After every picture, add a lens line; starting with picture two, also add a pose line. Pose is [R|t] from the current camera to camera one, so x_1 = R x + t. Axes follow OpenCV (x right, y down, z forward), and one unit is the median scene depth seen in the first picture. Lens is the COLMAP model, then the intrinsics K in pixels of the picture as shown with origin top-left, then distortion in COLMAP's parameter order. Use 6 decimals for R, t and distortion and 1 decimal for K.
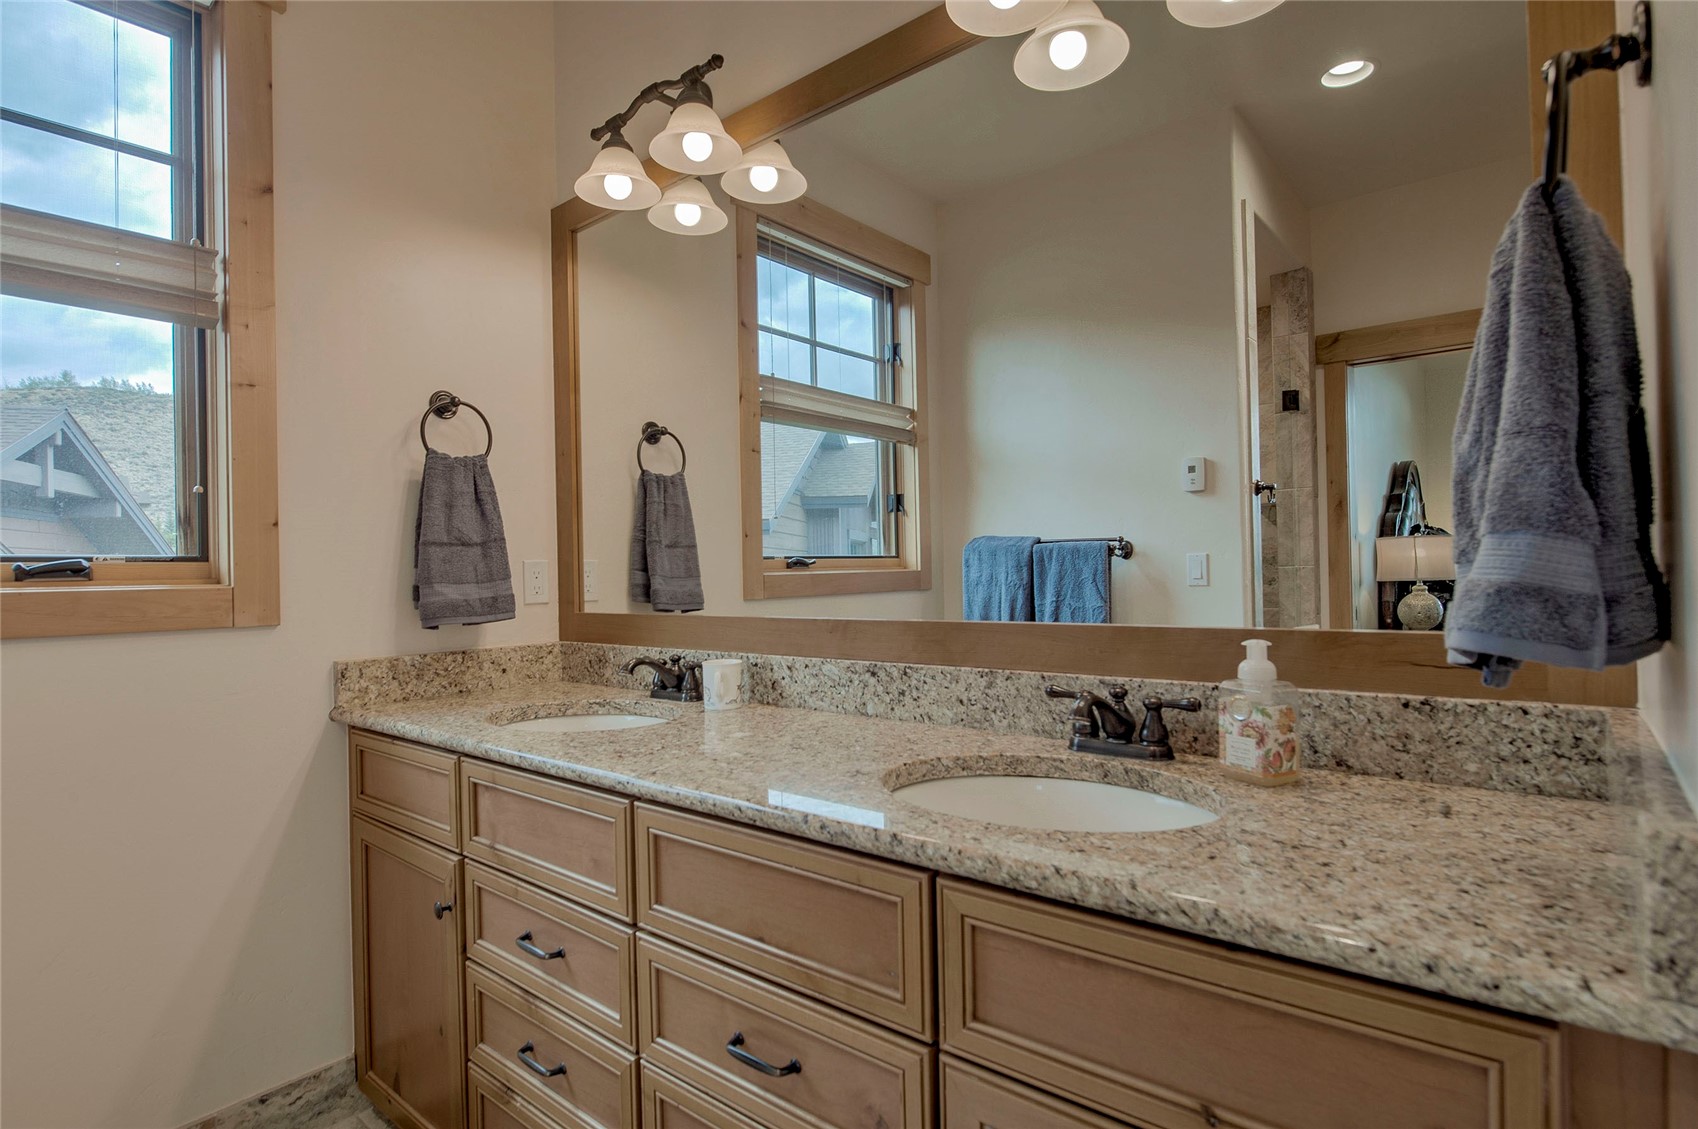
lens RADIAL K [[833.7, 0, 847.0], [0, 833.7, 575.4], [0, 0, 1]] dist [-0.013021, -0.000481]
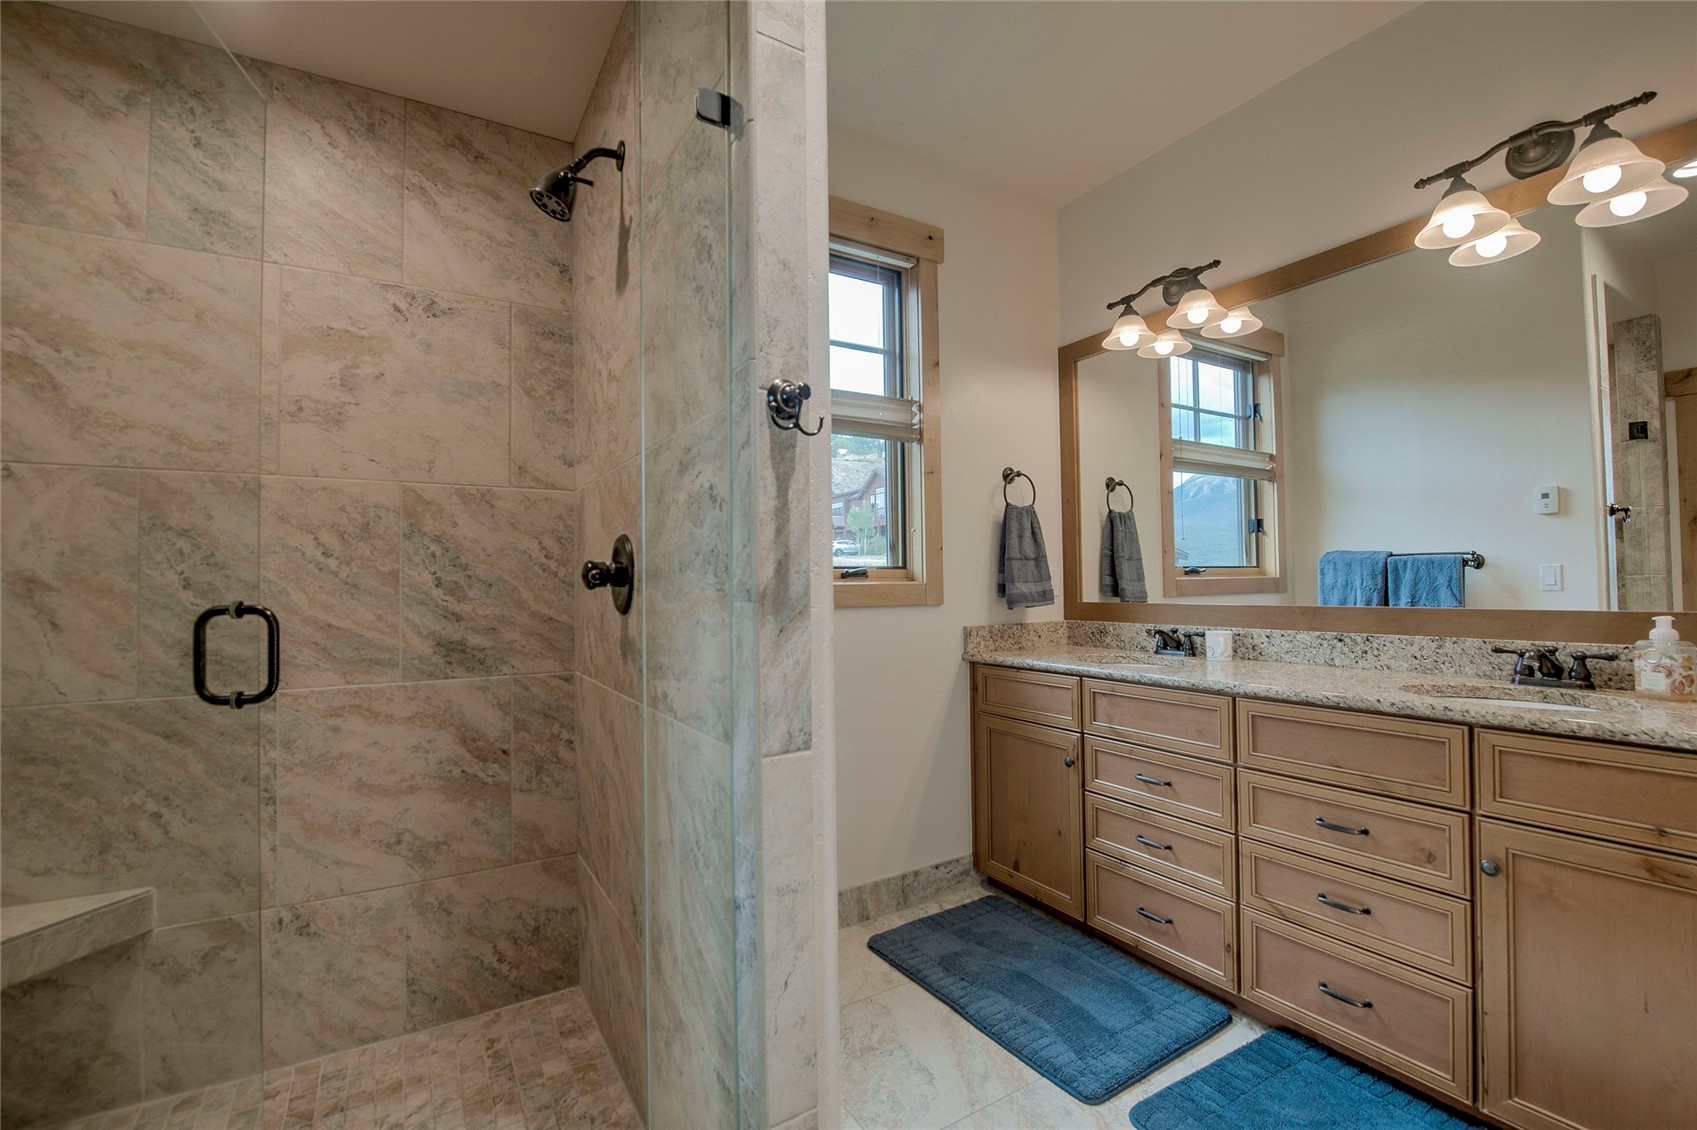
lens RADIAL K [[718.0, 0, 840.8], [0, 718.0, 572.9], [0, 0, 1]] dist [-0.023460, -0.000472]
pose [[0.943391, 0.003438, -0.331664, -0.340661], [-0.007879, 0.999896, -0.012047, 0.010473], [0.331588, 0.013978, 0.943321, -0.488685]]
